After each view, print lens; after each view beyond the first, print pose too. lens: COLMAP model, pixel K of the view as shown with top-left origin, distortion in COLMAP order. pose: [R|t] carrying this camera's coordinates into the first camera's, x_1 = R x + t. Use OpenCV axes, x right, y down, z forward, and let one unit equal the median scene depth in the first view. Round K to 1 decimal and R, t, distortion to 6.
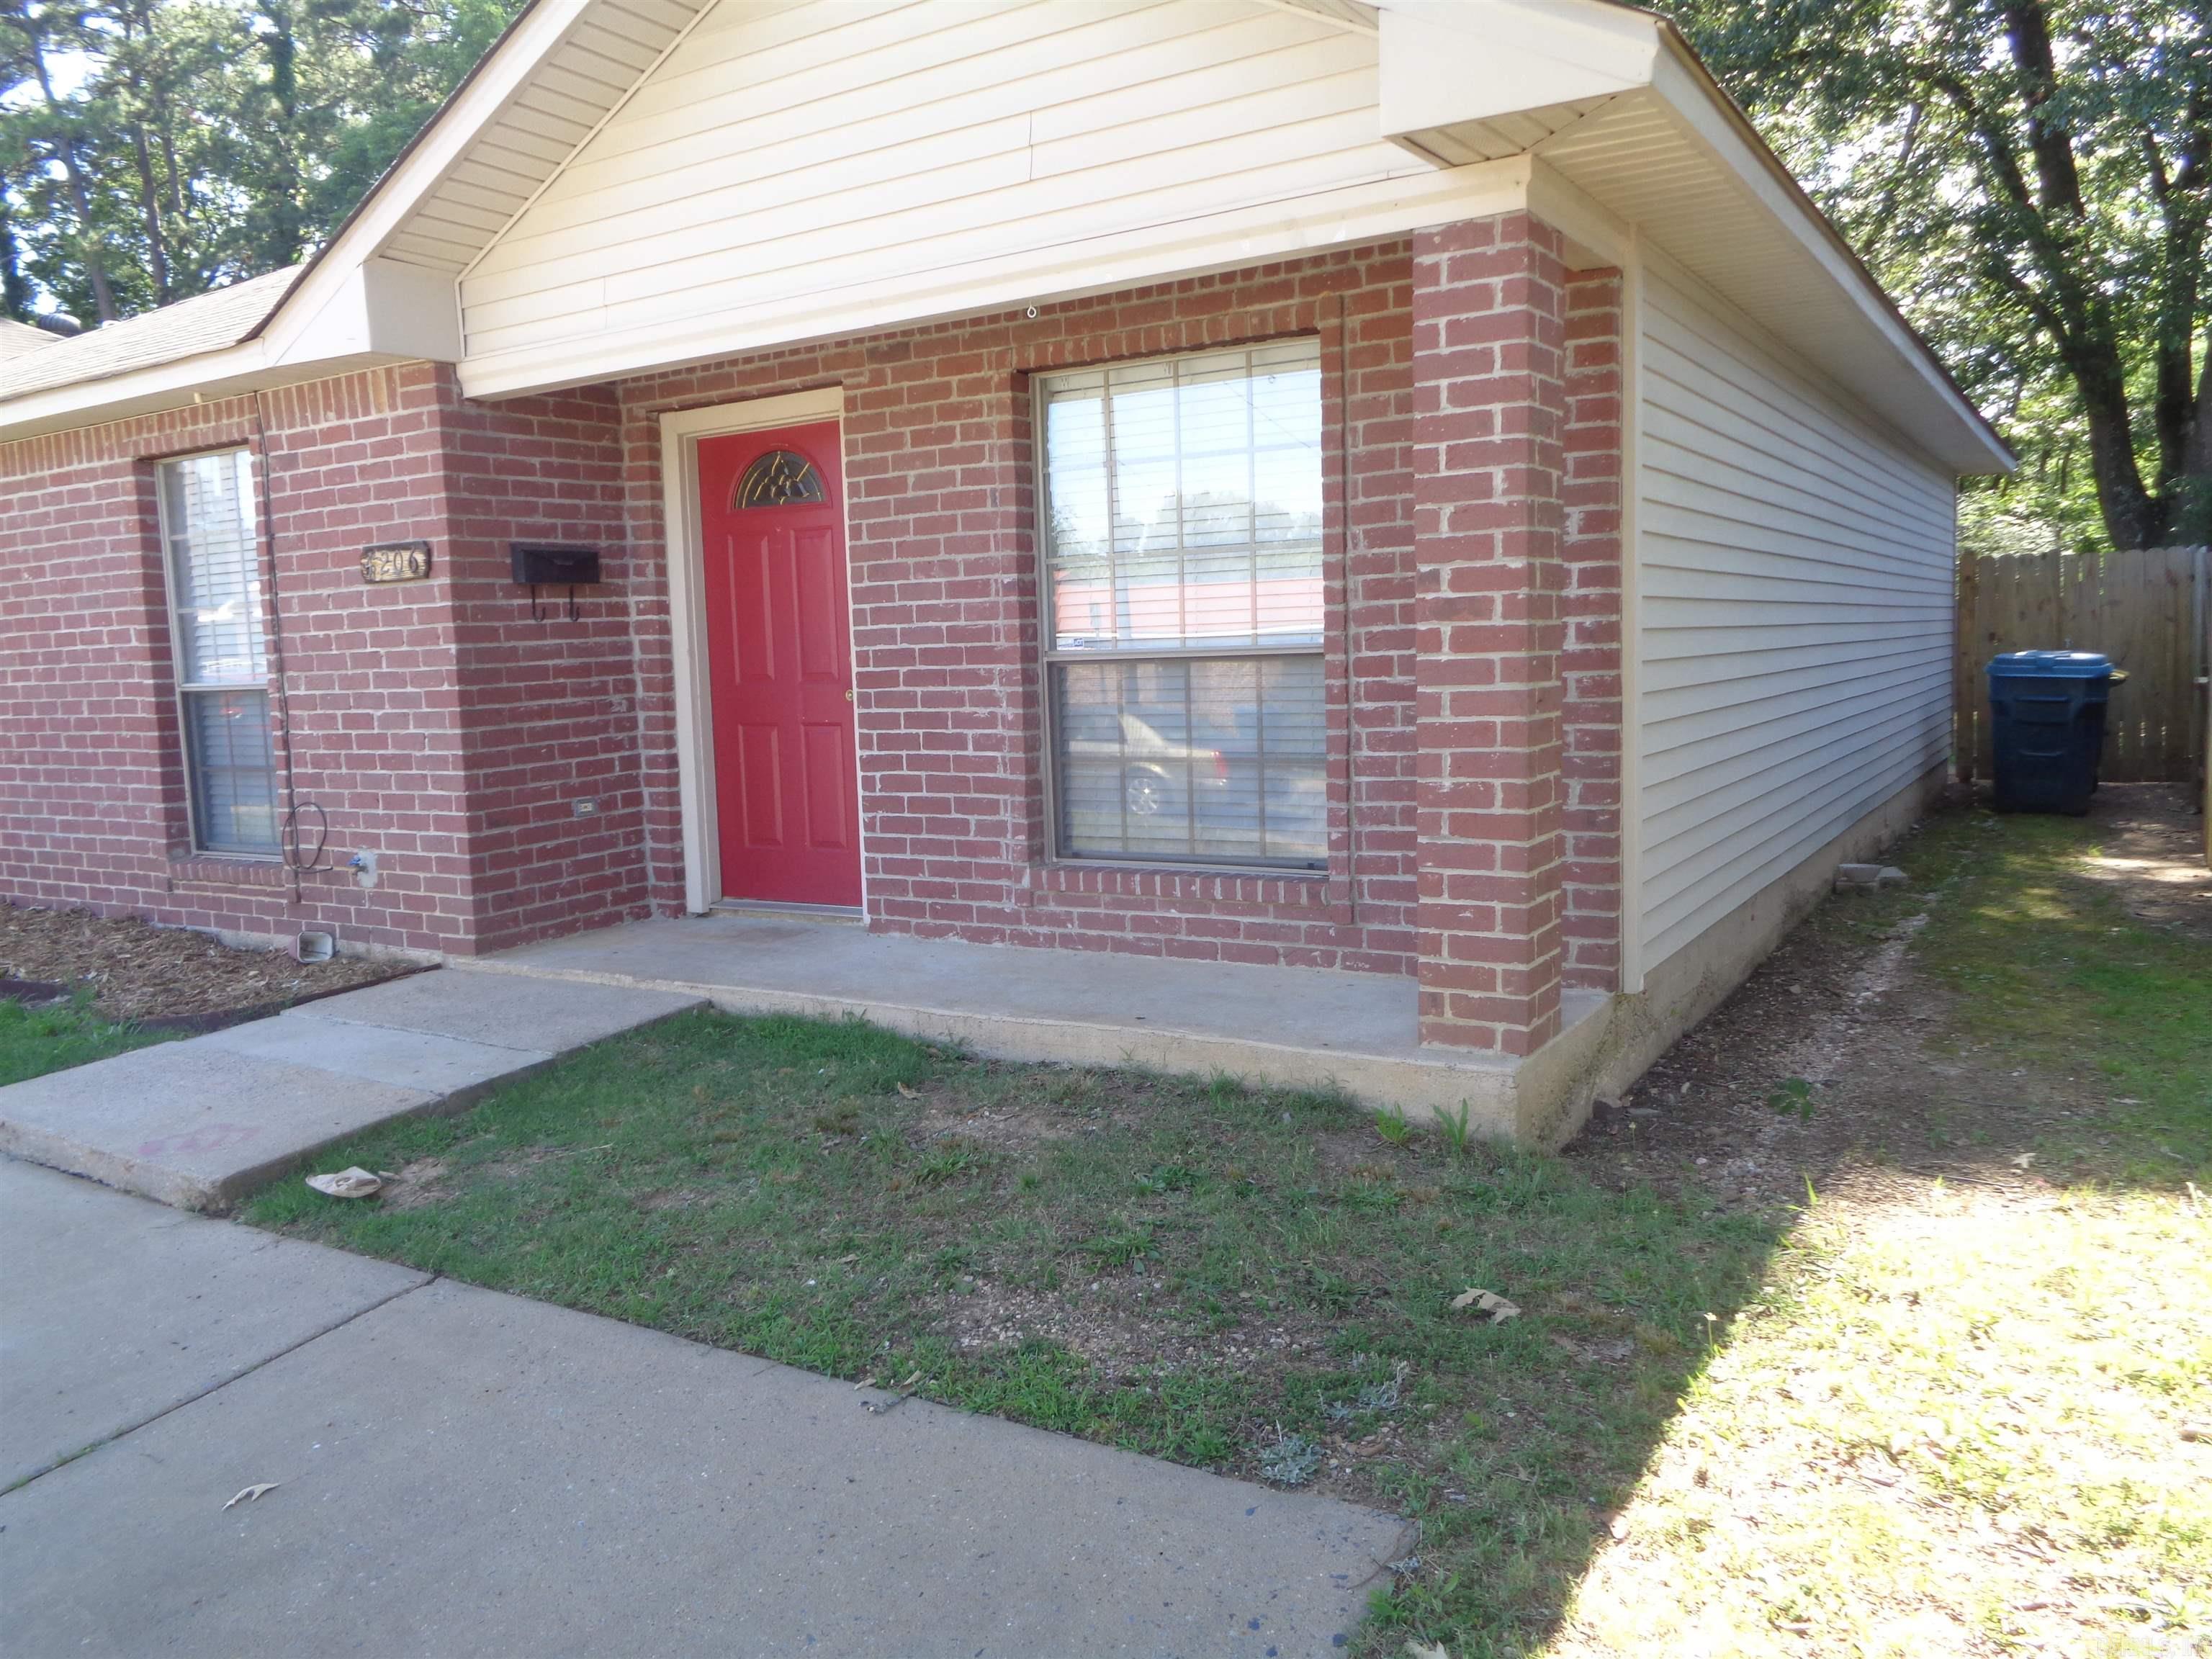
lens RADIAL K [[1646.2, 0, 1114.6], [0, 1646.2, 827.9], [0, 0, 1]] dist [-0.022926, 0.014388]
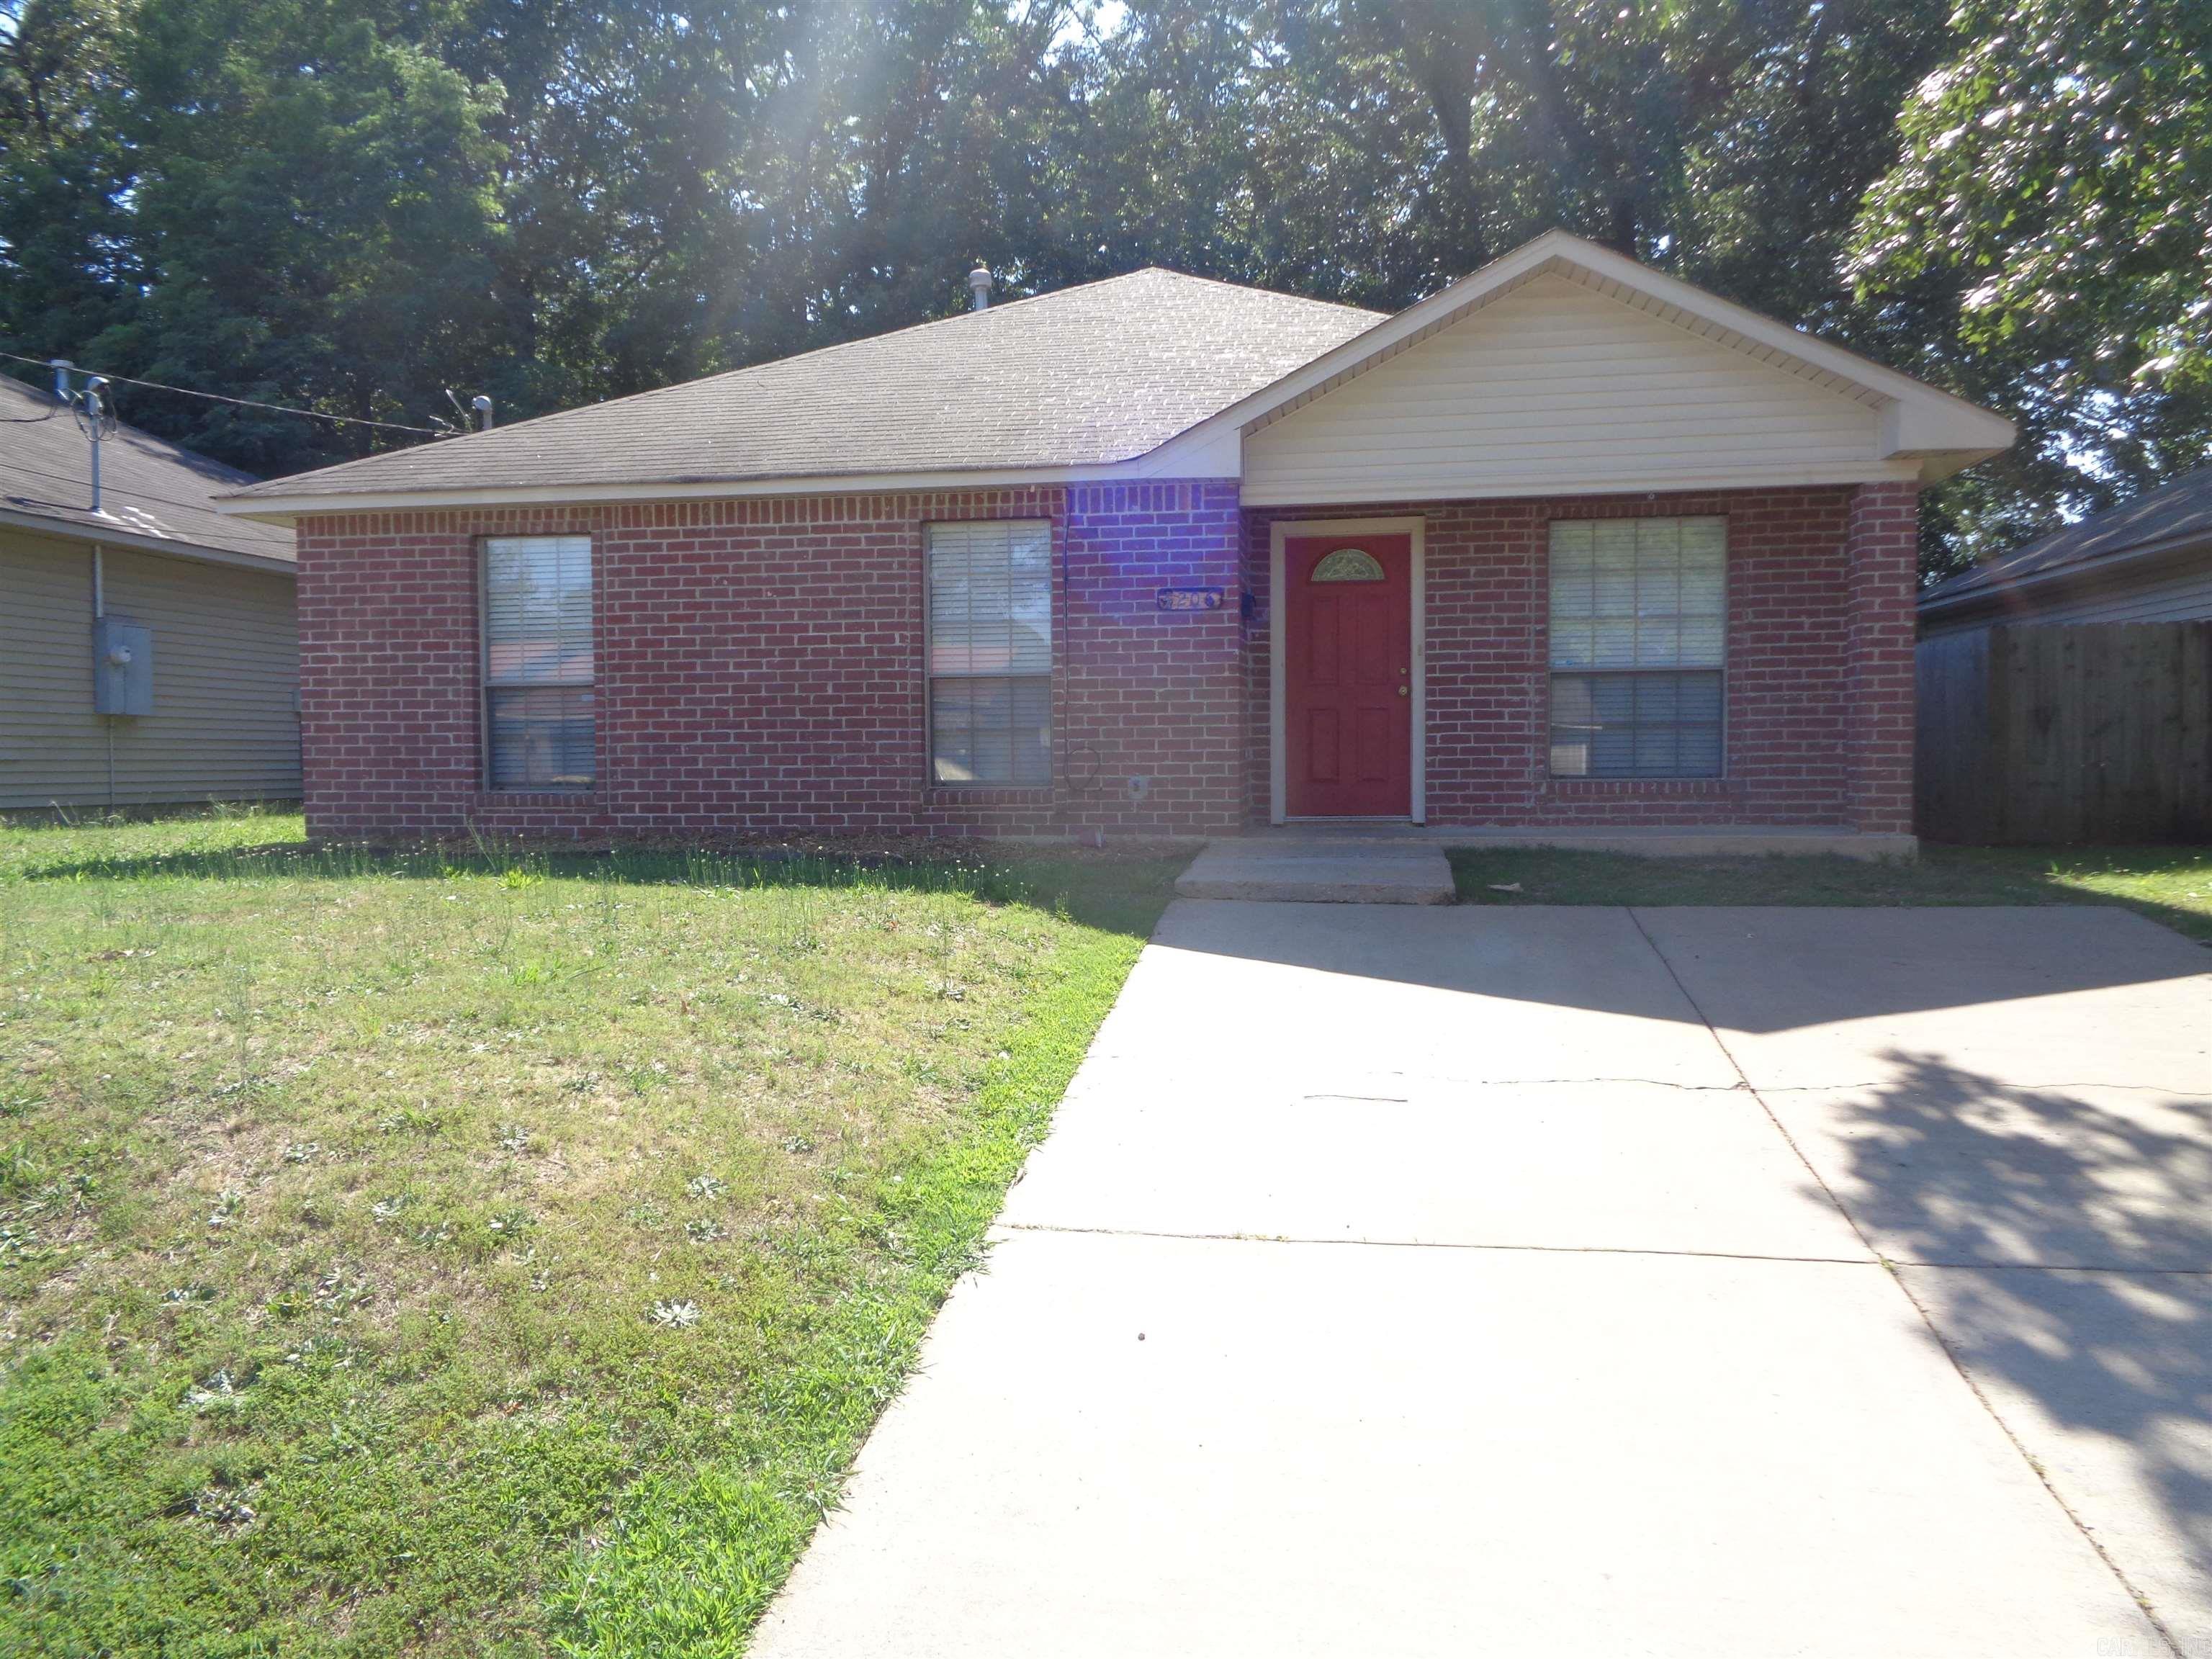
lens RADIAL K [[1646.2, 0, 1090.9], [0, 1646.2, 830.4], [0, 0, 1]] dist [-0.022926, 0.014388]
pose [[0.926626, 0.006986, 0.375919, -1.208213], [0.019298, 0.997626, -0.066109, 0.188248], [-0.375489, 0.068513, 0.924291, -0.508063]]
